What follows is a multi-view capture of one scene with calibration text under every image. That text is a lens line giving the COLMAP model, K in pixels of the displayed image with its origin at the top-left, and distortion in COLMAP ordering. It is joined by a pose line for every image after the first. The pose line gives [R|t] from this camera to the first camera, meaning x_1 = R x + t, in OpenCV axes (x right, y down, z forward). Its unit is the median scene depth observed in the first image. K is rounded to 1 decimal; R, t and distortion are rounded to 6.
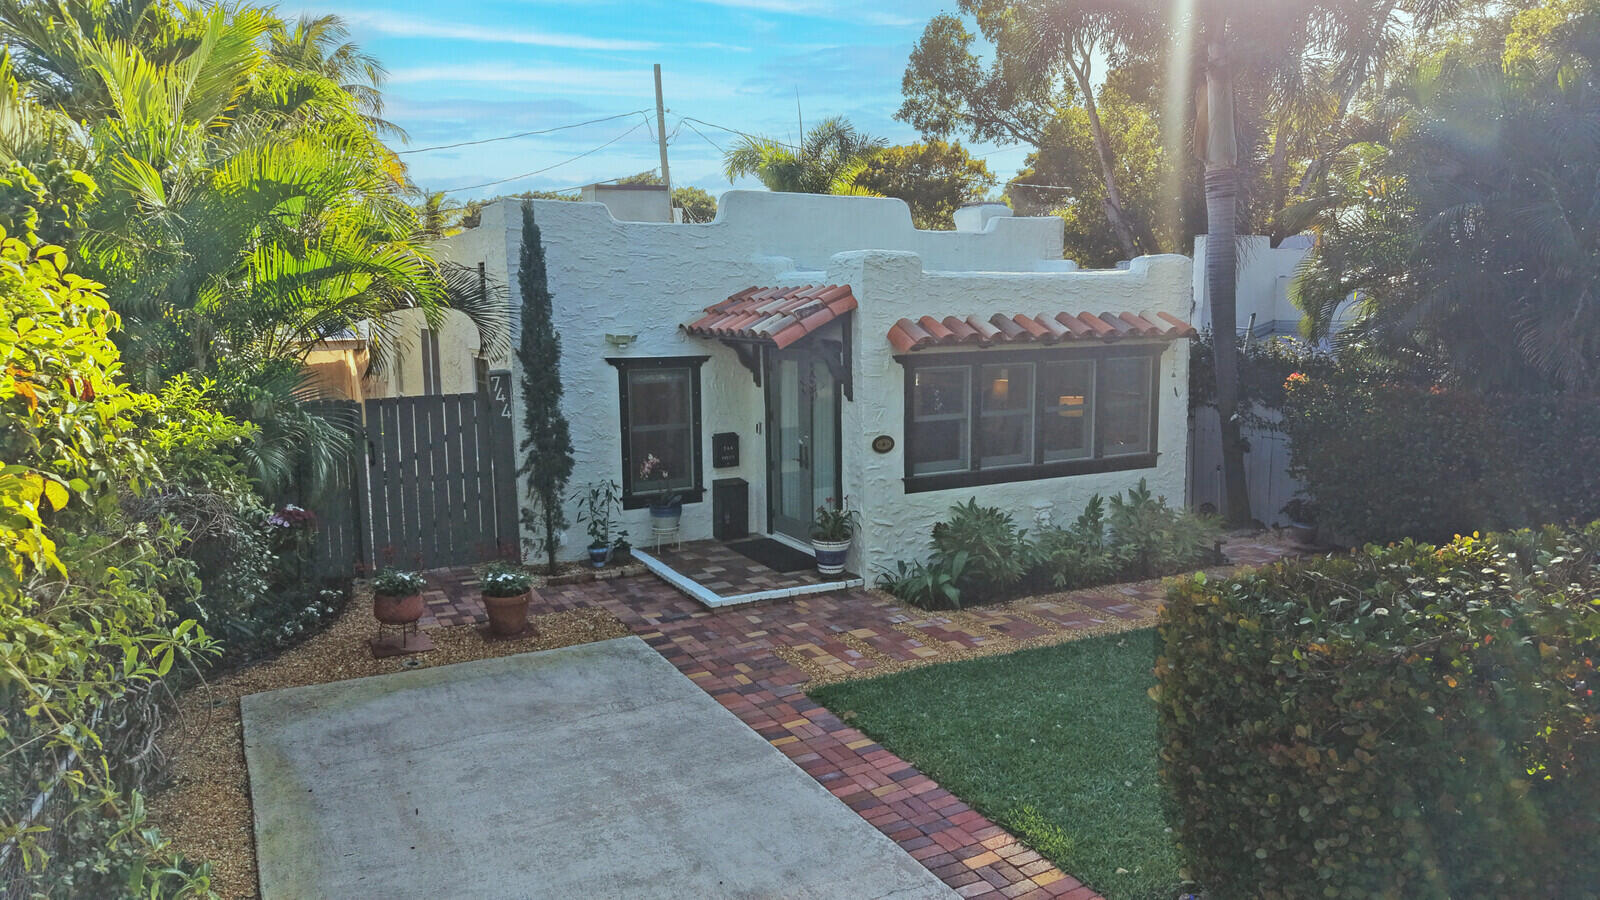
lens RADIAL K [[1159.6, 0, 797.0], [0, 1159.6, 457.7], [0, 0, 1]] dist [-0.002902, -0.027872]
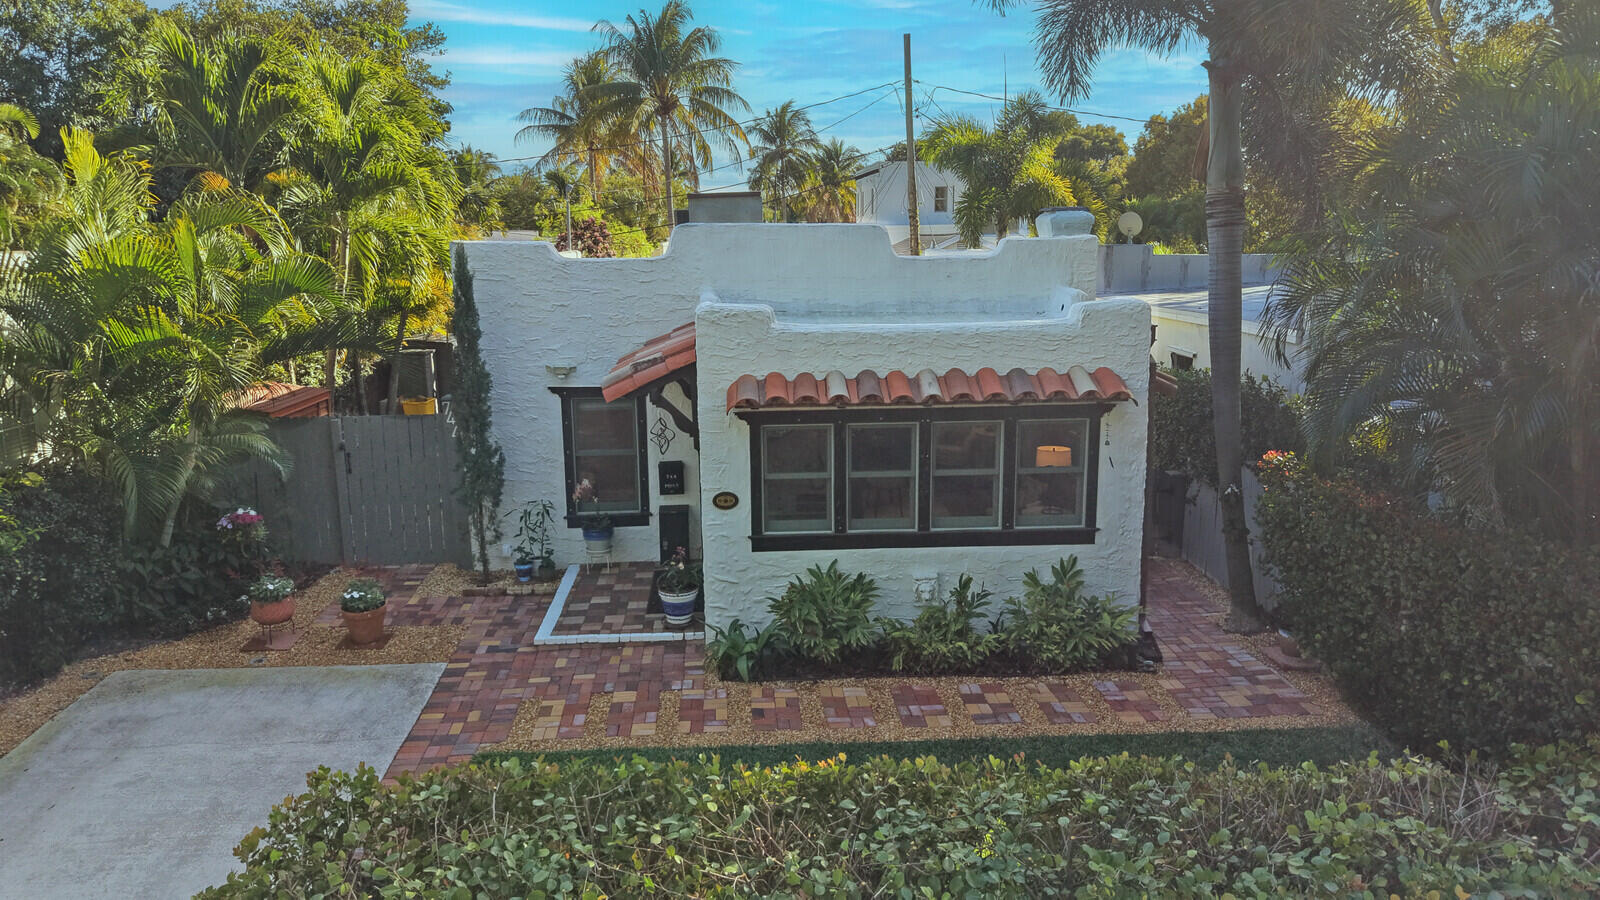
lens RADIAL K [[1159.6, 0, 797.6], [0, 1159.6, 436.9], [0, 0, 1]] dist [-0.002902, -0.027872]
pose [[0.905263, 0.077853, -0.417658, 0.528951], [-0.057039, 0.996438, 0.062110, -0.128359], [0.421006, -0.032403, 0.906479, 0.137098]]
